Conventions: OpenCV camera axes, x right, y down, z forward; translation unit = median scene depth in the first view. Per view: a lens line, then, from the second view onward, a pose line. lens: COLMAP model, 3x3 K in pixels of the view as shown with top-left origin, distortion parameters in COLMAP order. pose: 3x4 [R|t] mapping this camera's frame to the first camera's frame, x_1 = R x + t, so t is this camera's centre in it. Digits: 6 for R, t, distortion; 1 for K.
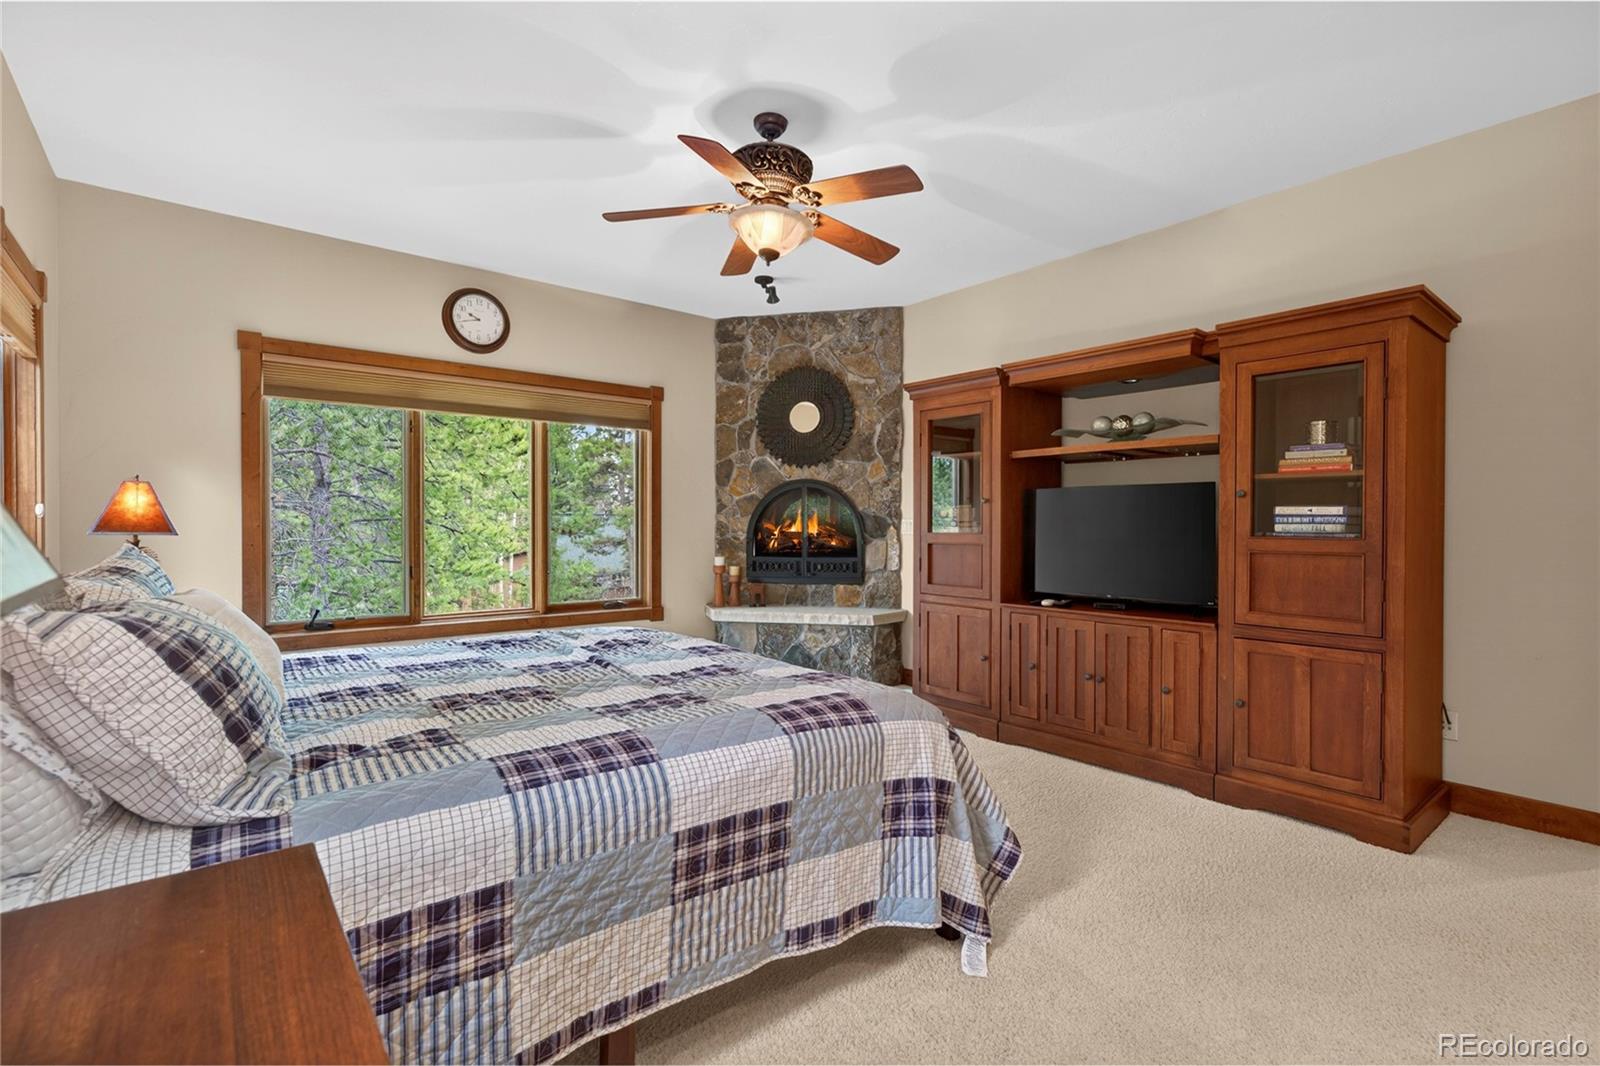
lens RADIAL K [[713.7, 0, 807.4], [0, 713.7, 537.9], [0, 0, 1]] dist [0.002485, 0.001635]
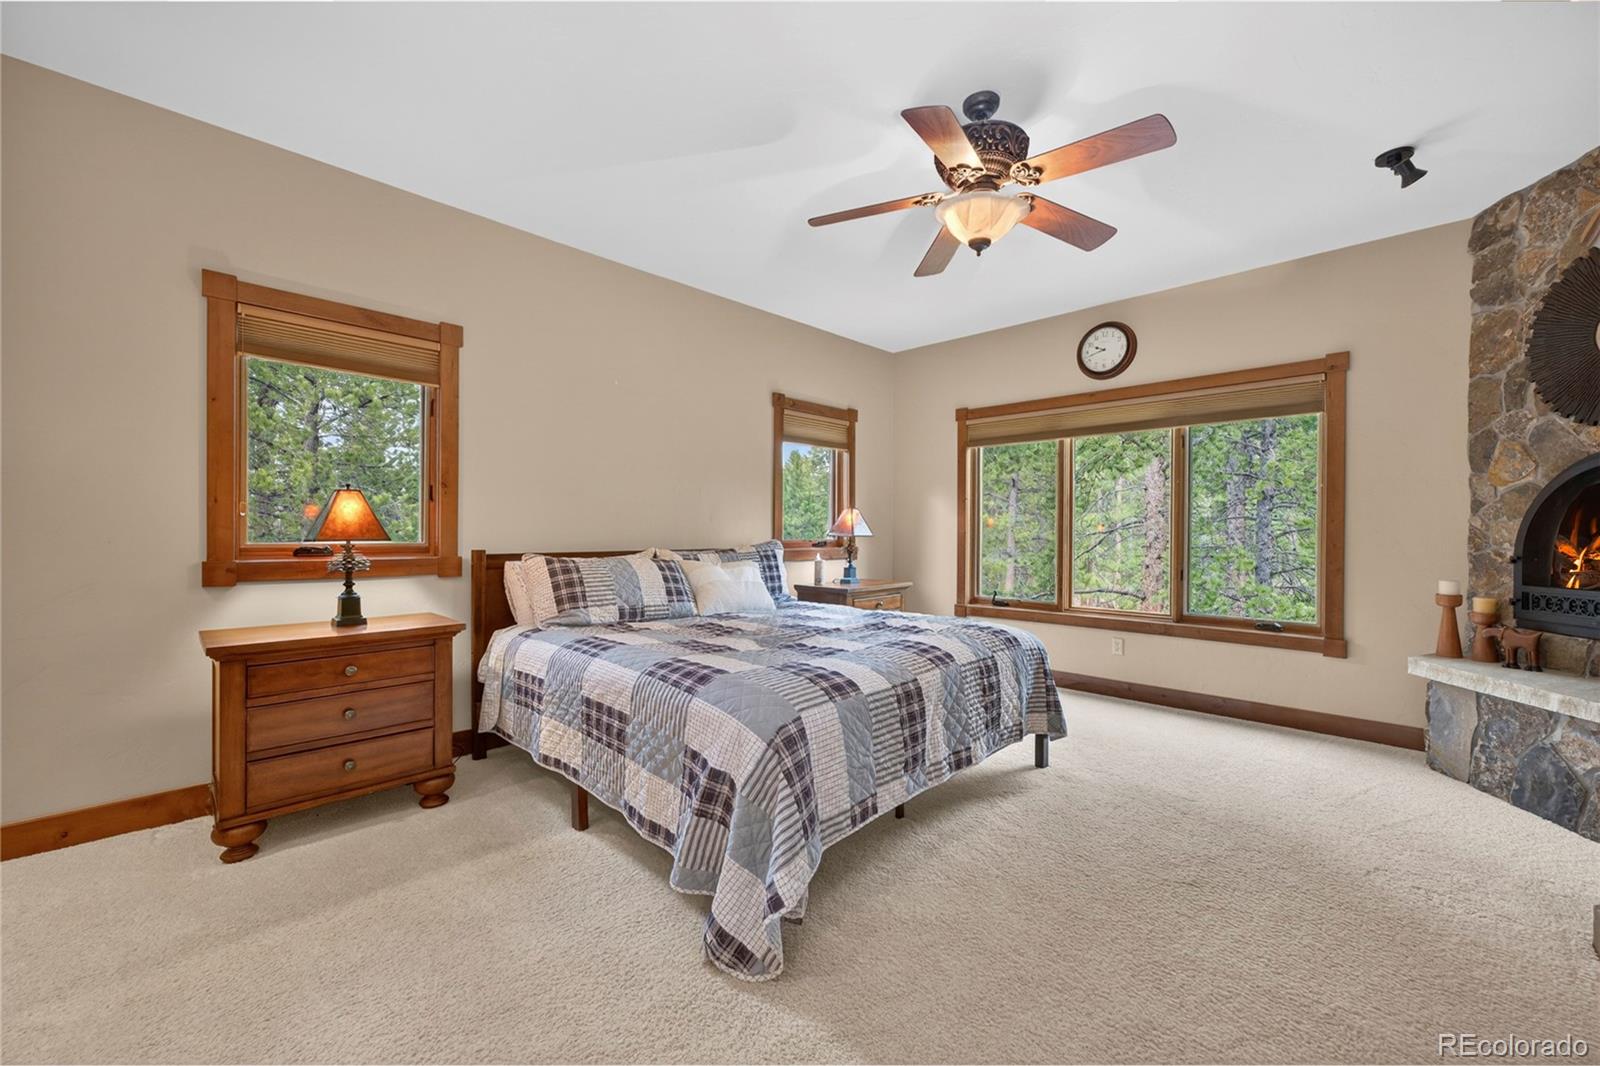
lens RADIAL K [[631.0, 0, 806.2], [0, 631.0, 533.7], [0, 0, 1]] dist [-0.005139, 0.002747]
pose [[0.128808, 0.003101, -0.991665, 0.391804], [-0.019742, 0.999805, 0.000562, -0.005936], [0.991473, 0.019505, 0.128844, 0.350358]]
